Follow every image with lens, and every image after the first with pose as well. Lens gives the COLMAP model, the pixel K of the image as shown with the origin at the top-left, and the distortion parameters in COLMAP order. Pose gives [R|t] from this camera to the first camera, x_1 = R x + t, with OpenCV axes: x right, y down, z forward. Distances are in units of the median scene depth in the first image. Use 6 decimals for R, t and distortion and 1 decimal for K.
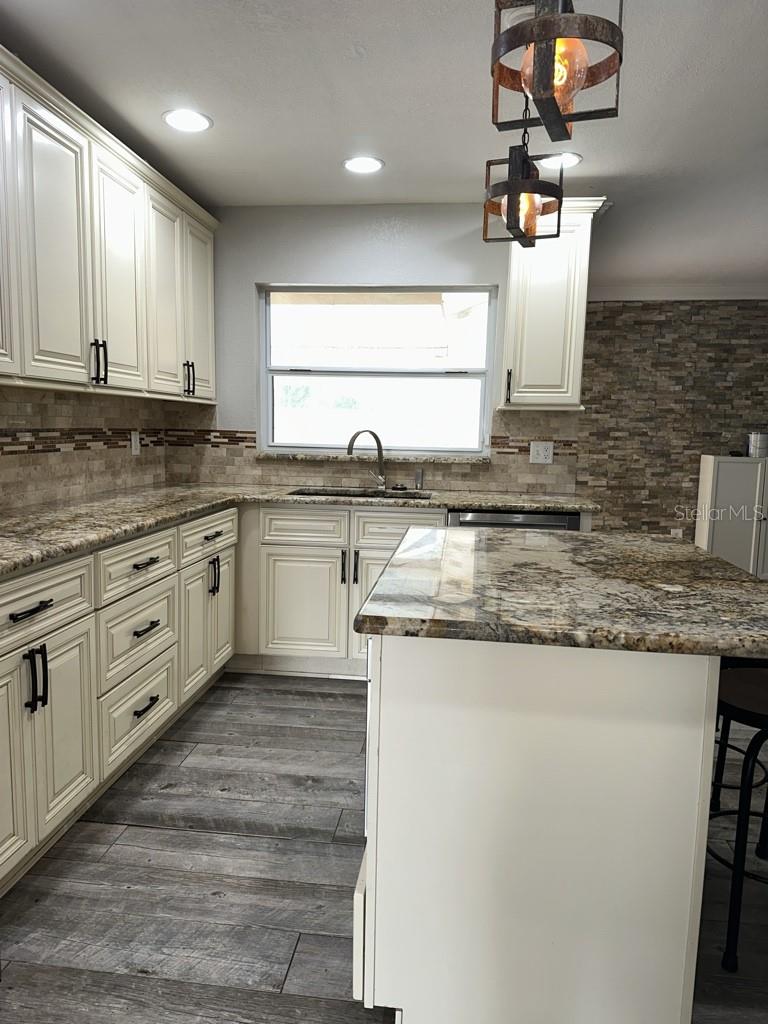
lens RADIAL K [[721.0, 0, 384.0], [0, 721.0, 512.0], [0, 0, 1]] dist [0.136484, -0.244884]
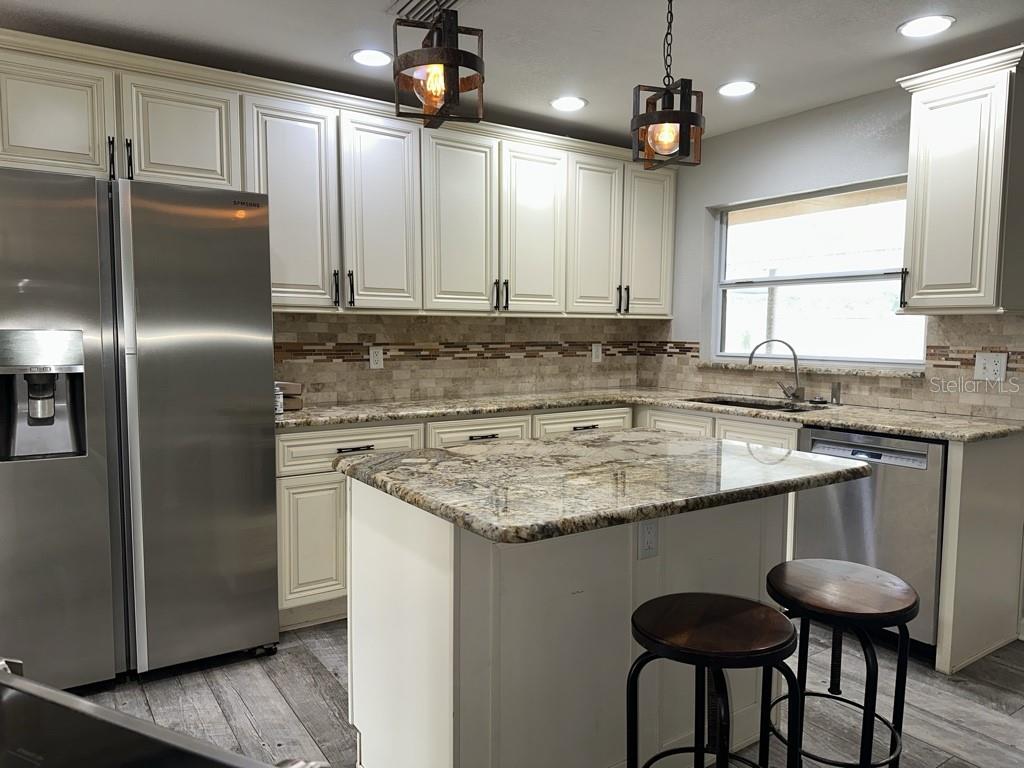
lens RADIAL K [[713.0, 0, 509.4], [0, 713.0, 389.8], [0, 0, 1]] dist [0.135417, -0.185123]
pose [[0.650866, 0.045300, -0.757840, 0.456827], [-0.080156, 0.996739, -0.009261, -0.007204], [0.754950, 0.066773, 0.652375, 0.083366]]
